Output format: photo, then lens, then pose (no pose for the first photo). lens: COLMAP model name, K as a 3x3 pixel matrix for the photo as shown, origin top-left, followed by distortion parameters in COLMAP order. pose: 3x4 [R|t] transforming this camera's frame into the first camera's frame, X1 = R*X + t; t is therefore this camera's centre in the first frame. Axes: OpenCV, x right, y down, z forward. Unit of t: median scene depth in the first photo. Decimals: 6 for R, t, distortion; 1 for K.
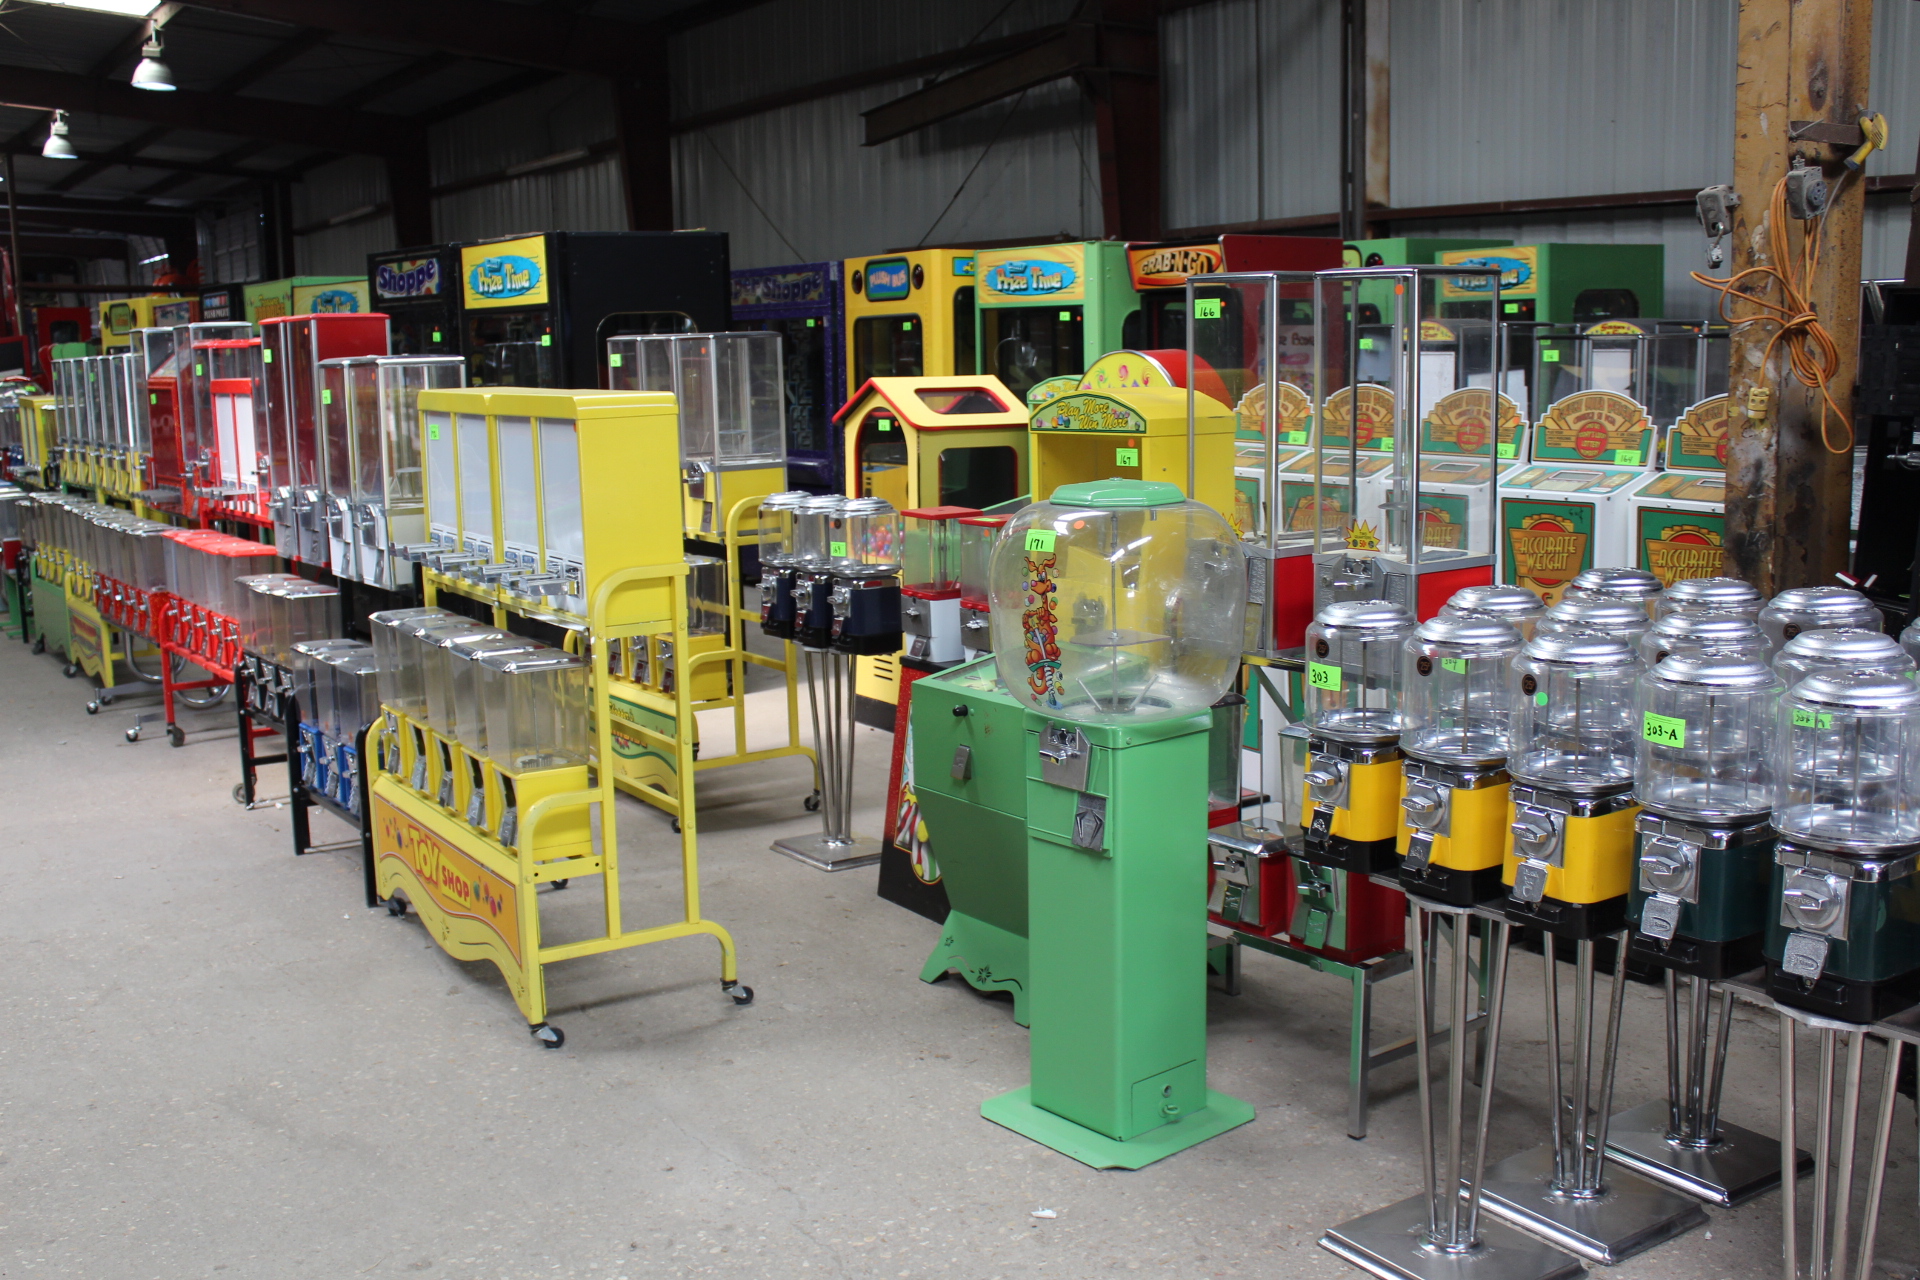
lens RADIAL K [[1968.8, 0, 960.1], [0, 1968.8, 639.3], [0, 0, 1]] dist [-0.003107, 0.000000]
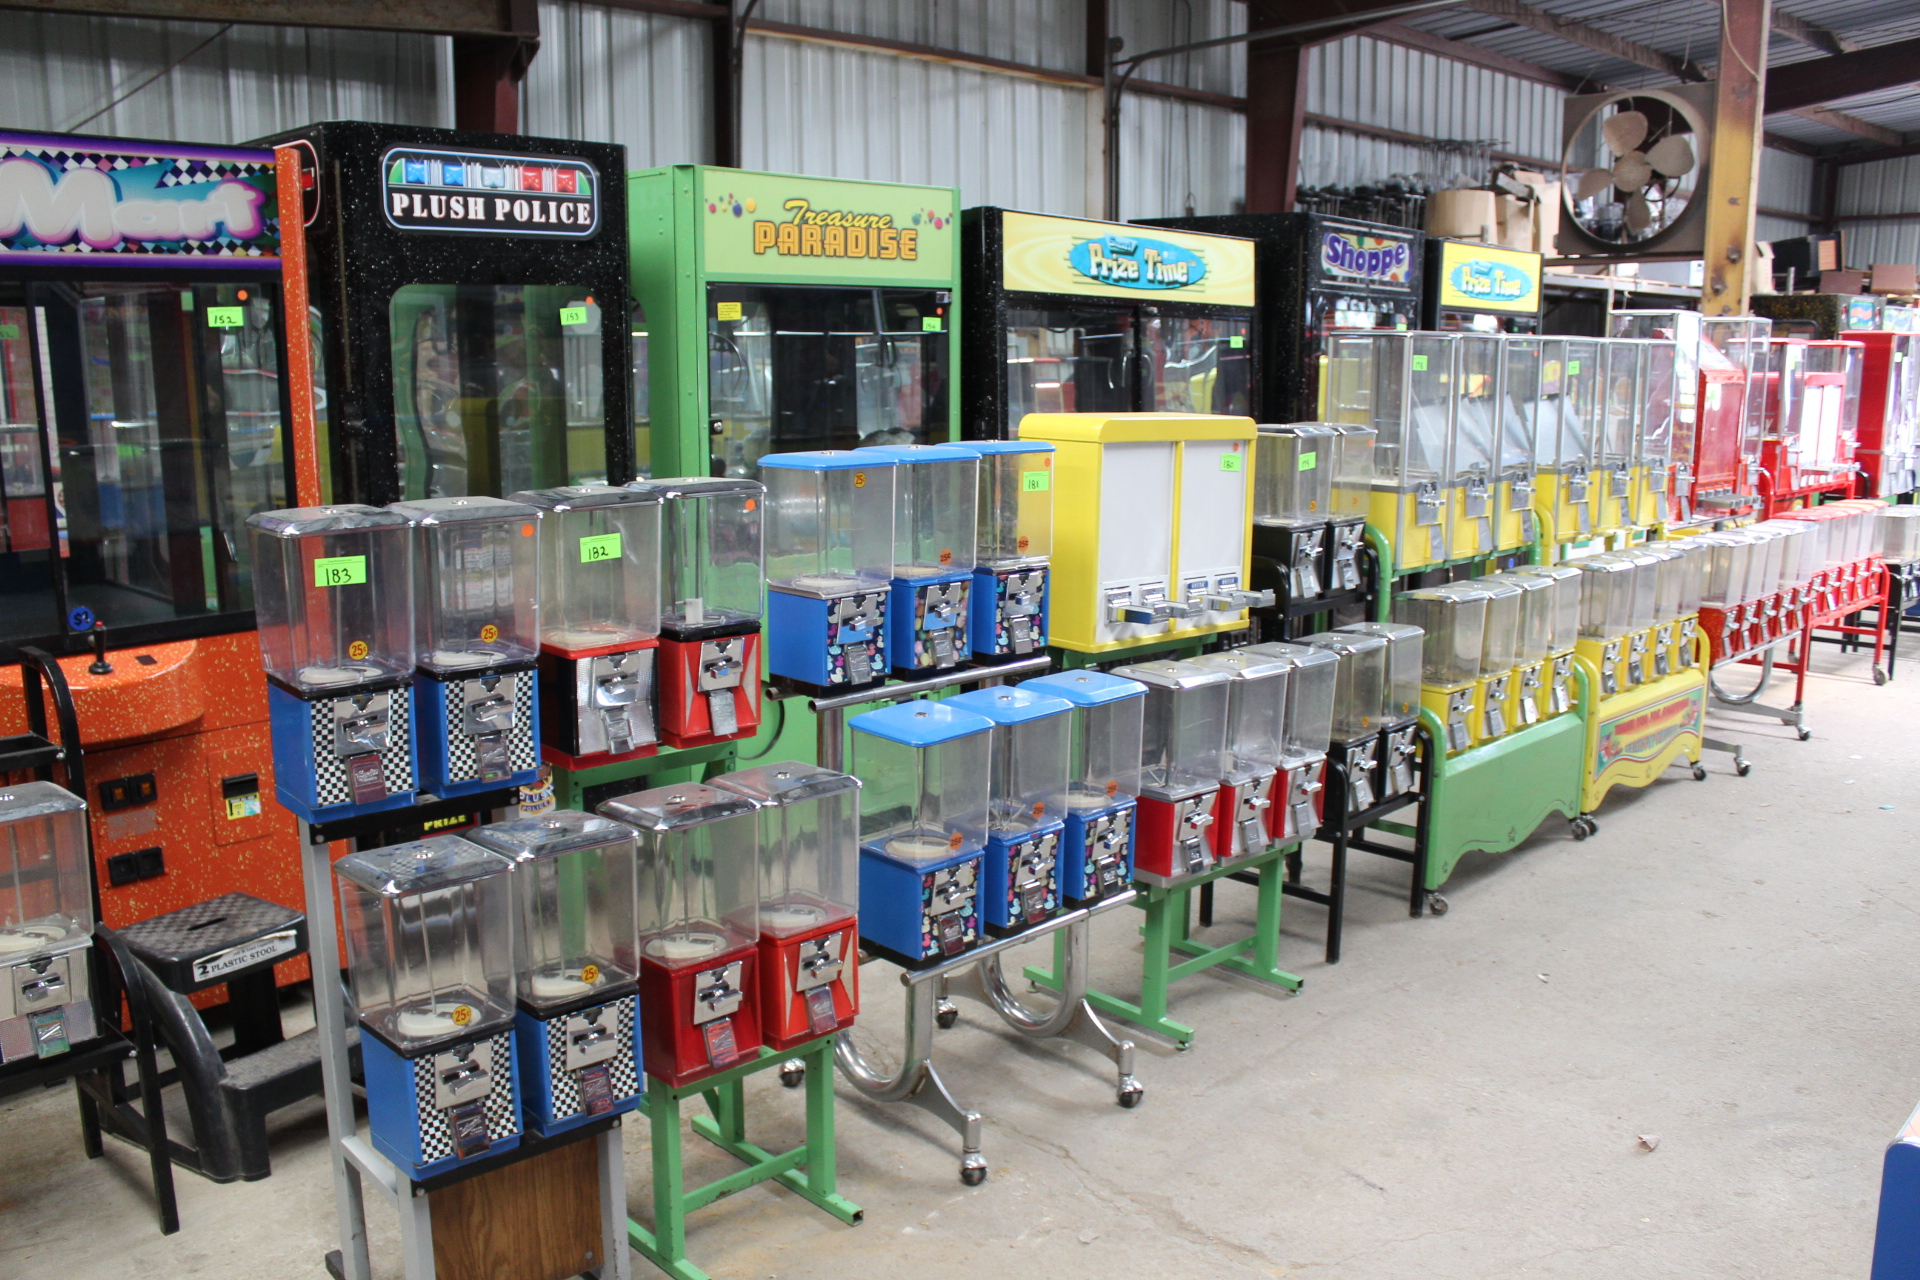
lens RADIAL K [[1588.6, 0, 961.0], [0, 1588.6, 636.3], [0, 0, 1]] dist [-0.120109, -0.004563]
pose [[-0.187692, -0.140535, 0.972122, -0.943973], [0.154412, 0.973183, 0.170502, -0.169883], [-0.970015, 0.182109, -0.160958, 1.333855]]
